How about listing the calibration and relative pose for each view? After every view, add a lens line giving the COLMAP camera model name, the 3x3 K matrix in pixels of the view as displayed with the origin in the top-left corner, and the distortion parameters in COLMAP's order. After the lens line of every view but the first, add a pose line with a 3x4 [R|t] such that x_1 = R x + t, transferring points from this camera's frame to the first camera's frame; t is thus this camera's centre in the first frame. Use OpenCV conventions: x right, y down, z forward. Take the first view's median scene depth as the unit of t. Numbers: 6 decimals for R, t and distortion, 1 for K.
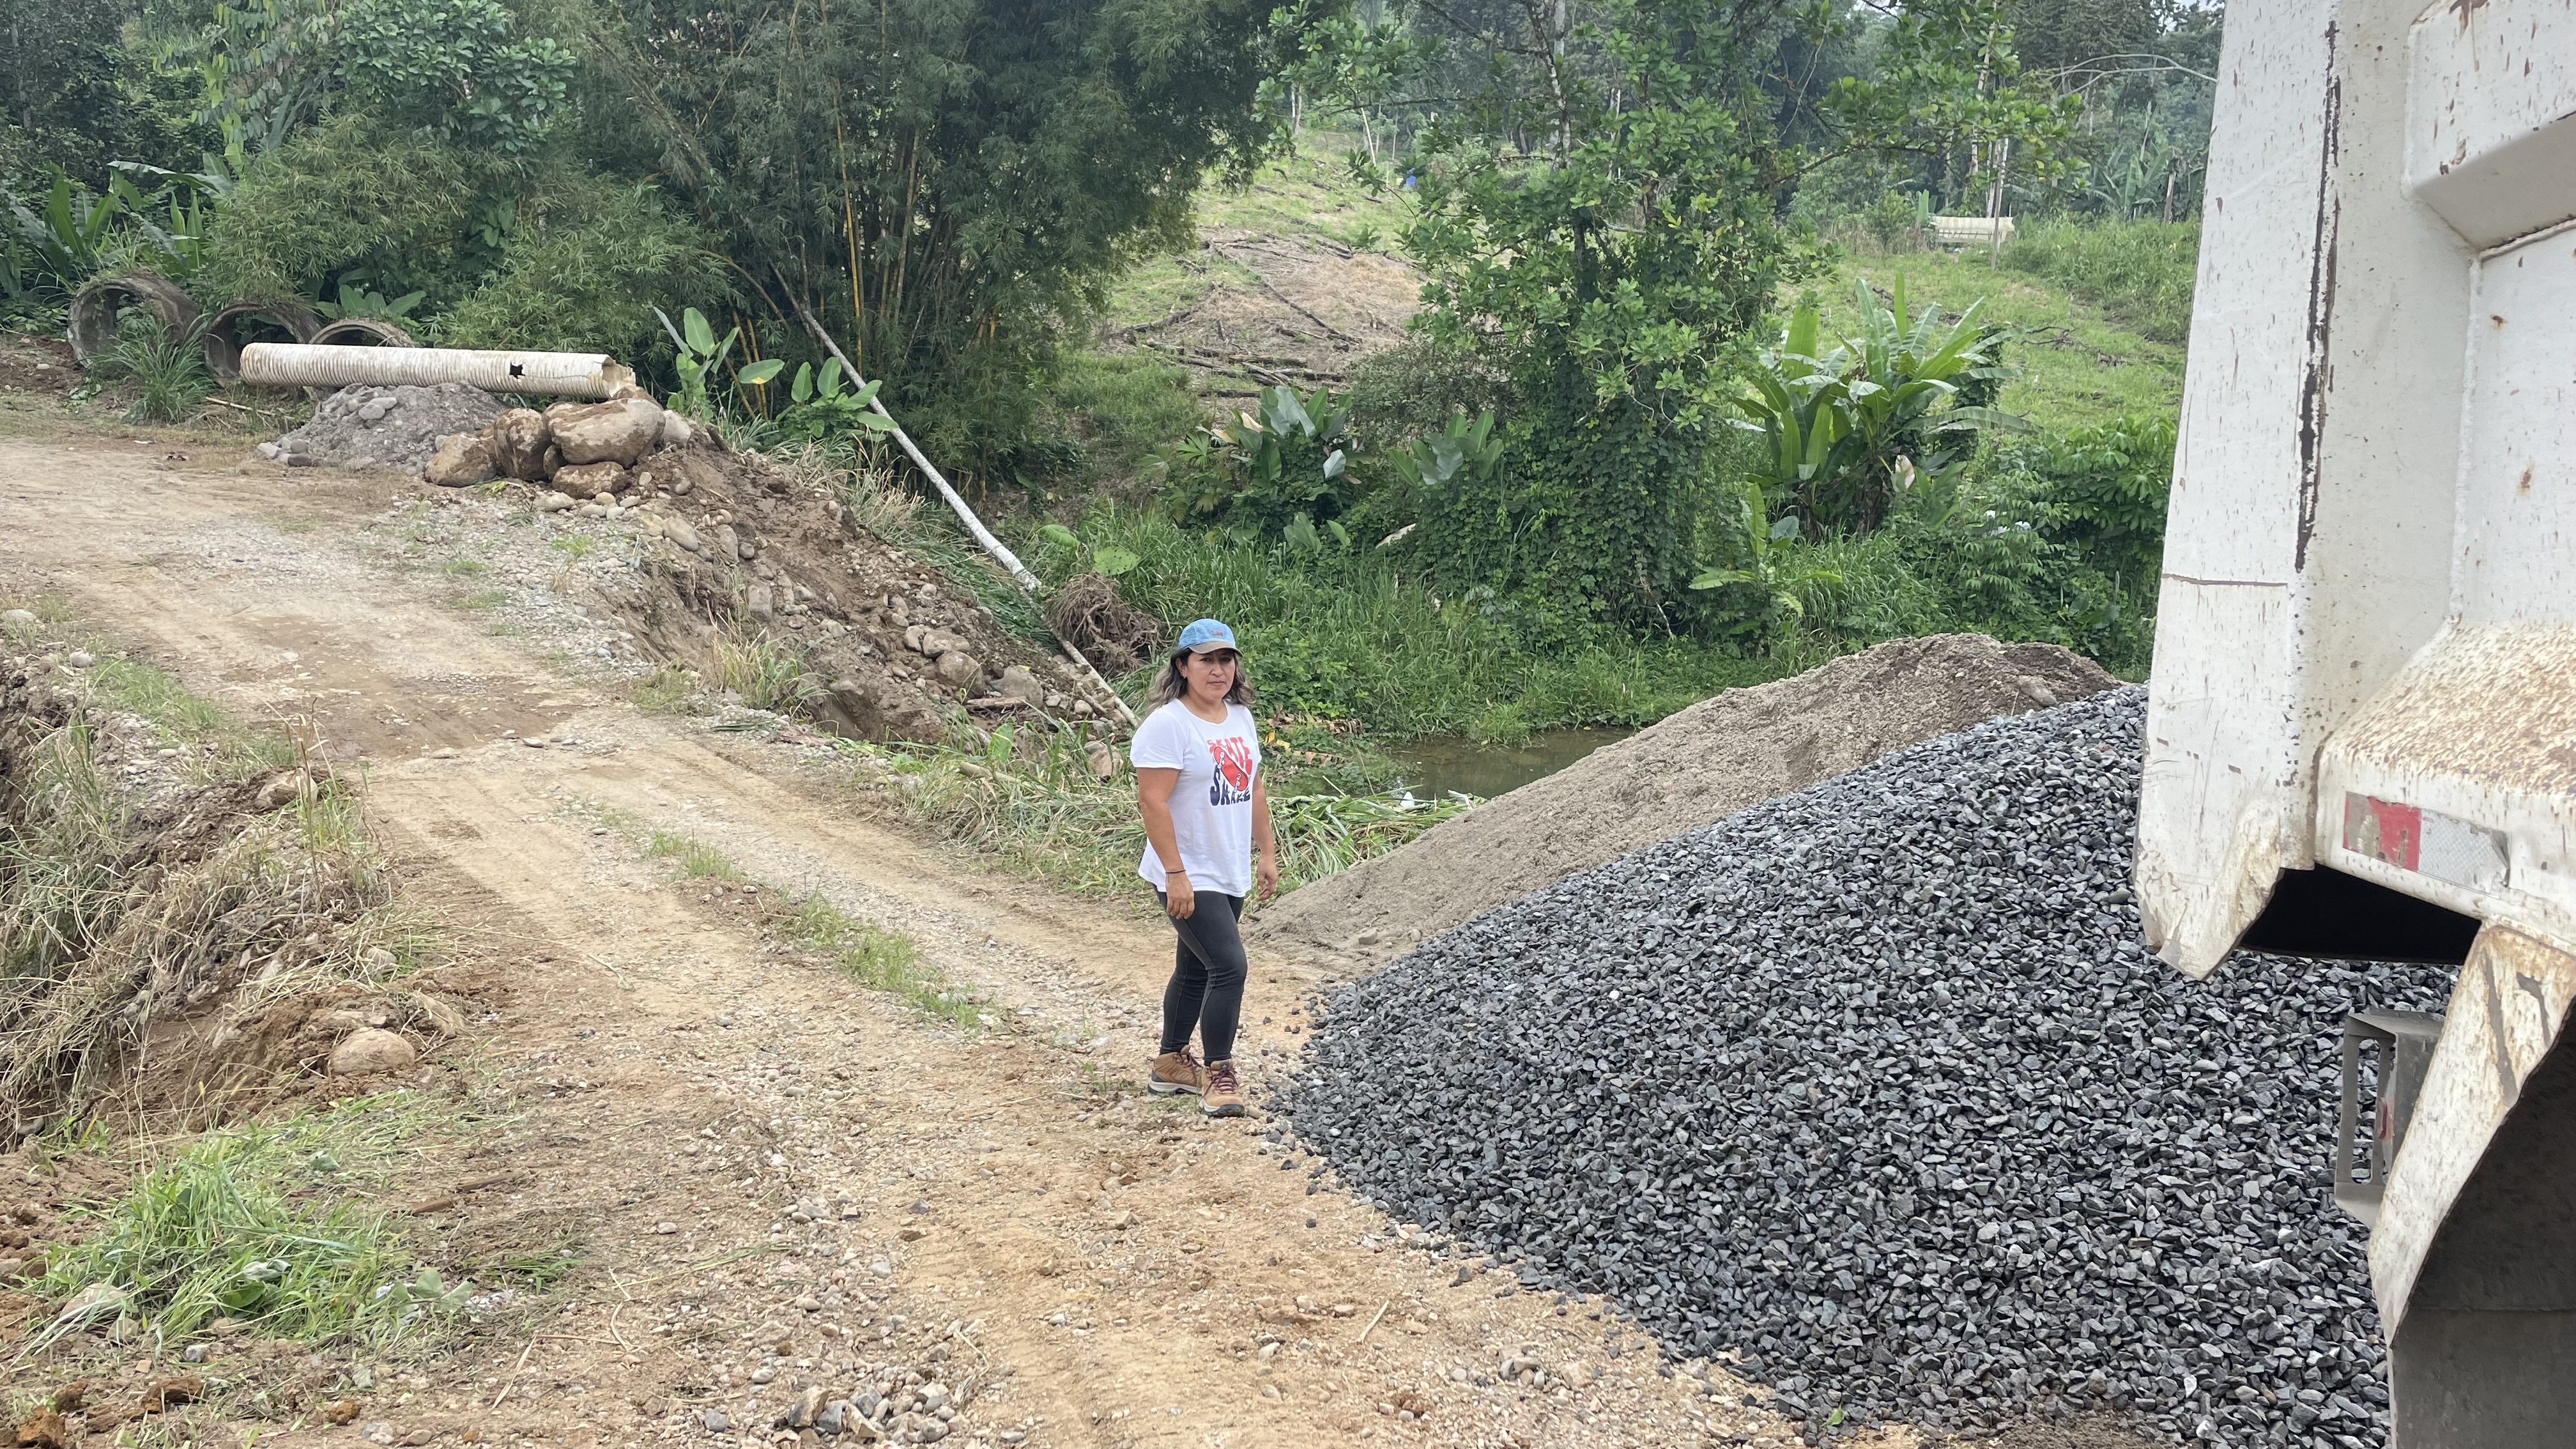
lens RADIAL K [[1938.0, 0, 1239.2], [0, 1938.0, 716.9], [0, 0, 1]] dist [0.076080, -0.089750]
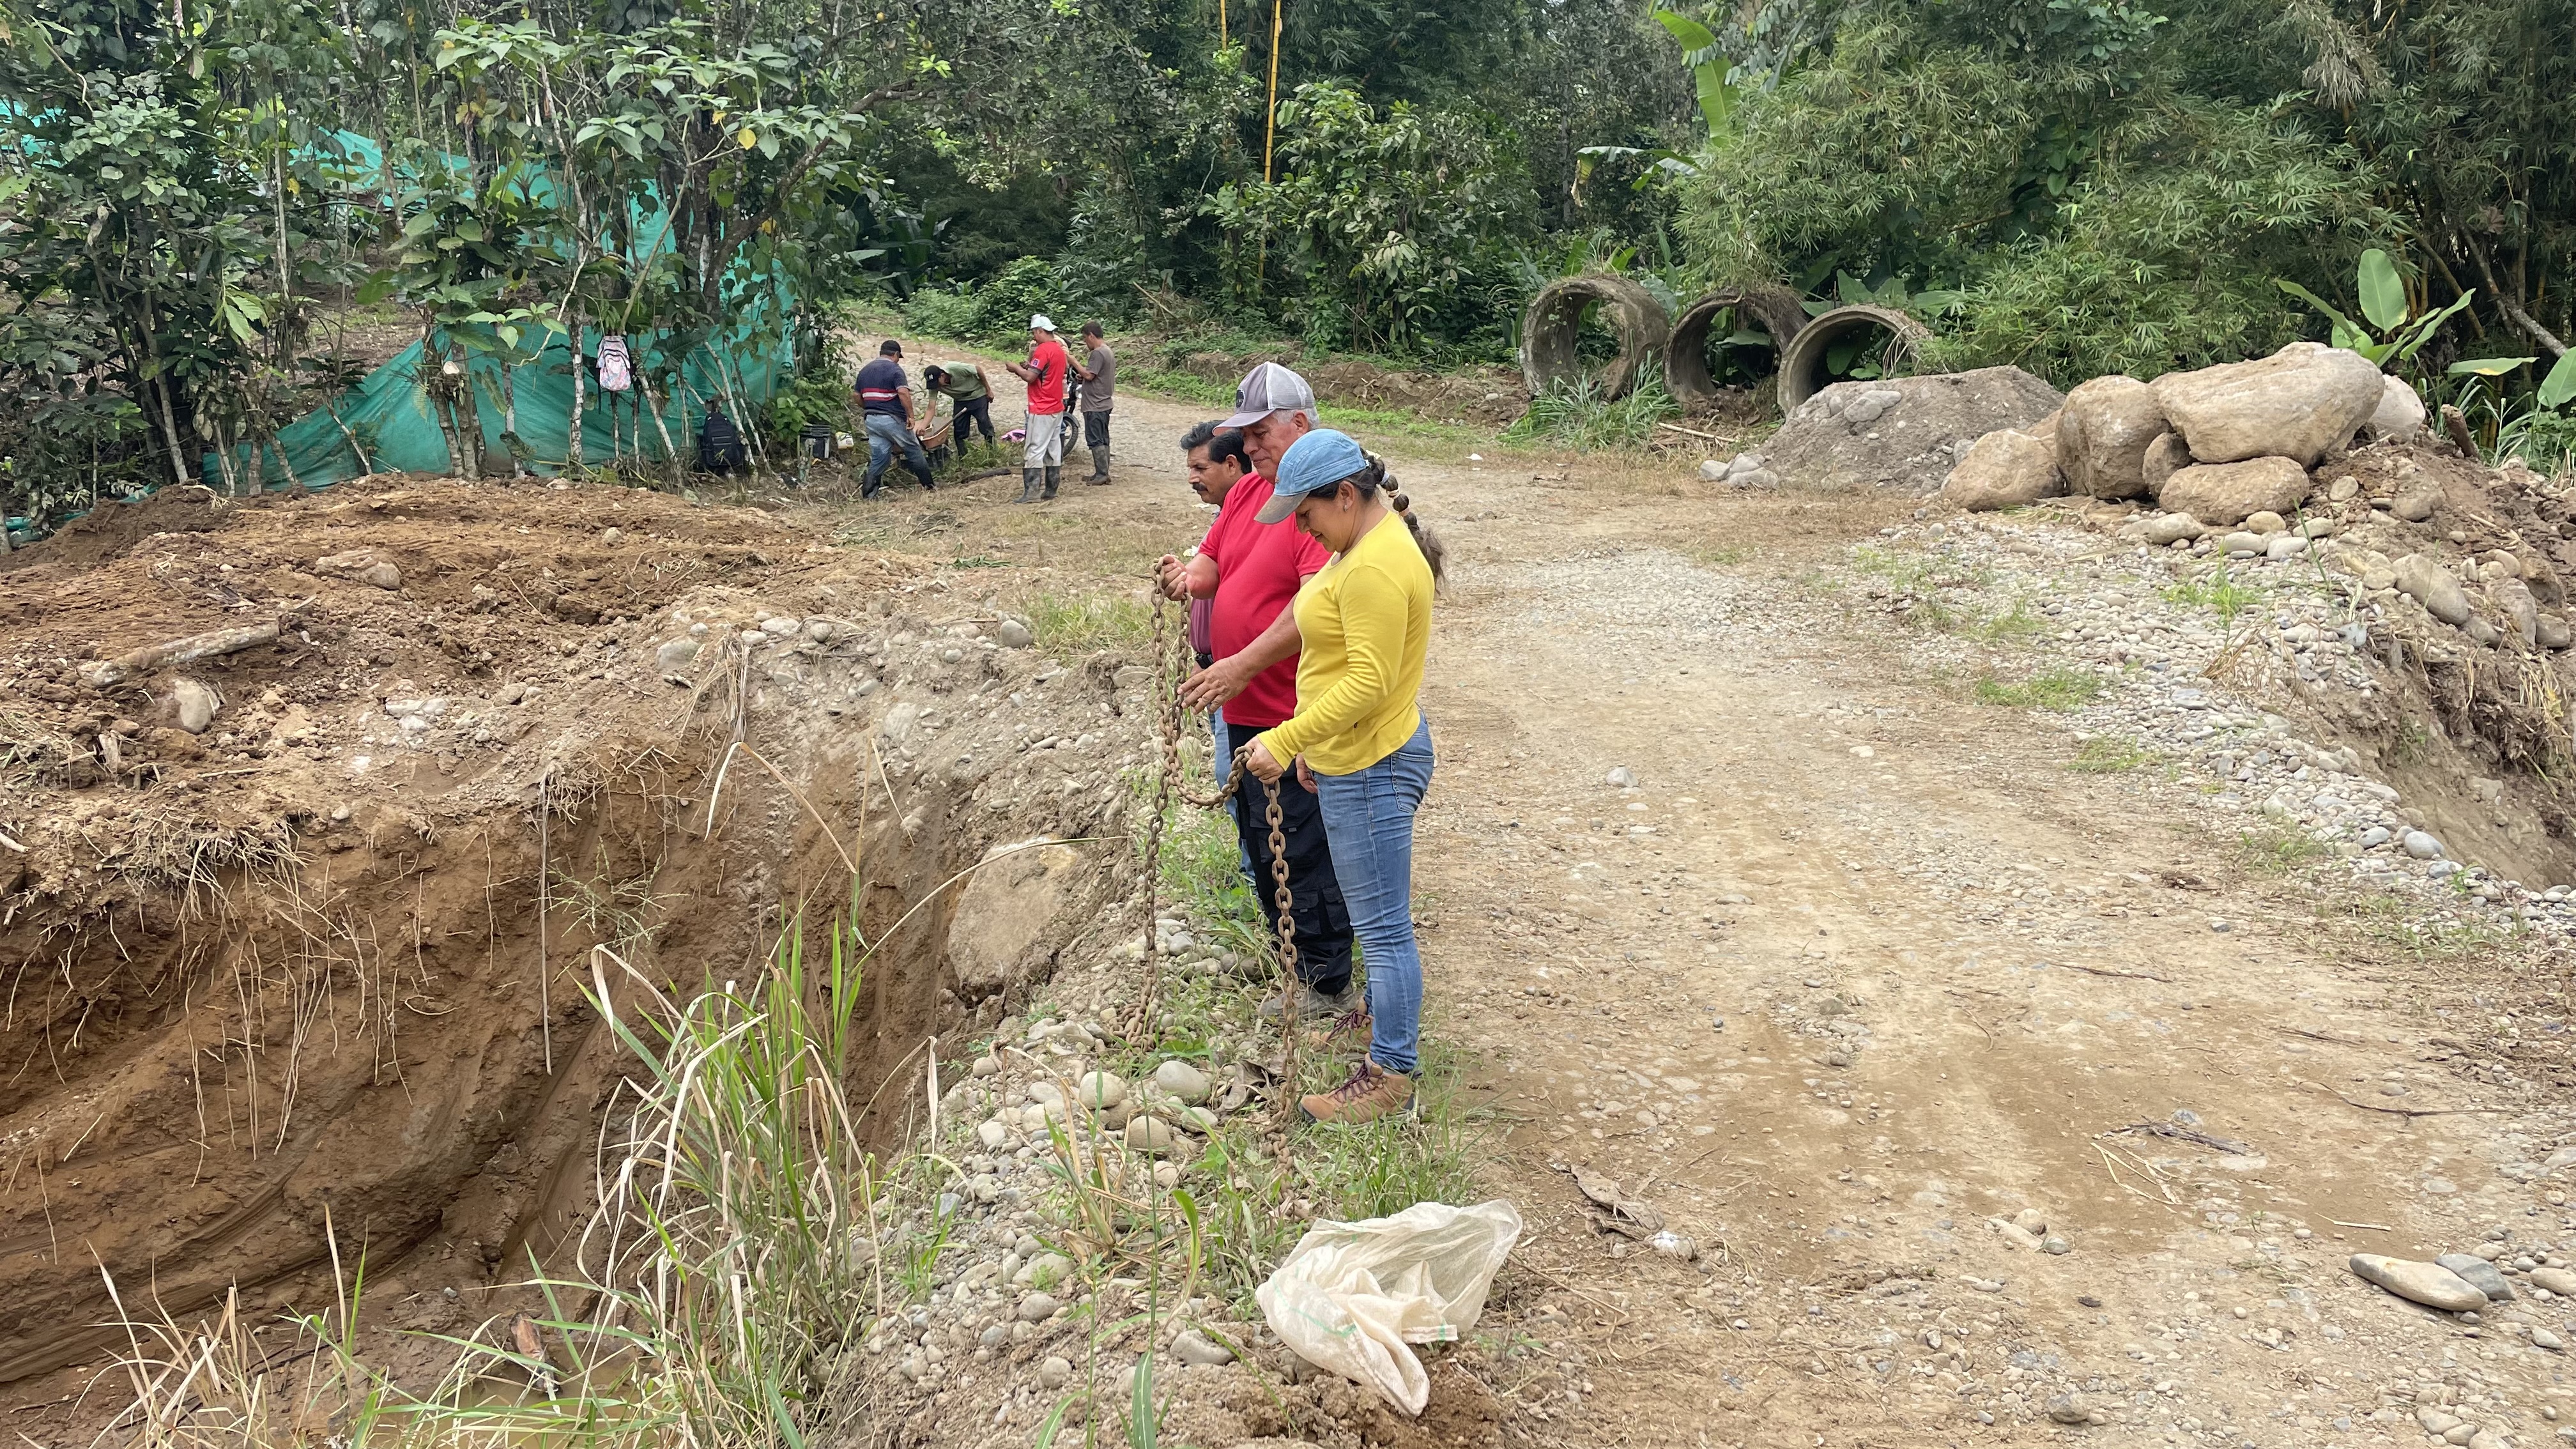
lens RADIAL K [[1938.0, 0, 1286.1], [0, 1938.0, 743.2], [0, 0, 1]] dist [0.076080, -0.089750]
pose [[0.768880, 0.072128, -0.635312, -0.176751], [-0.102341, 0.994689, -0.010928, -0.018028], [0.631150, 0.073421, 0.772178, 0.403576]]
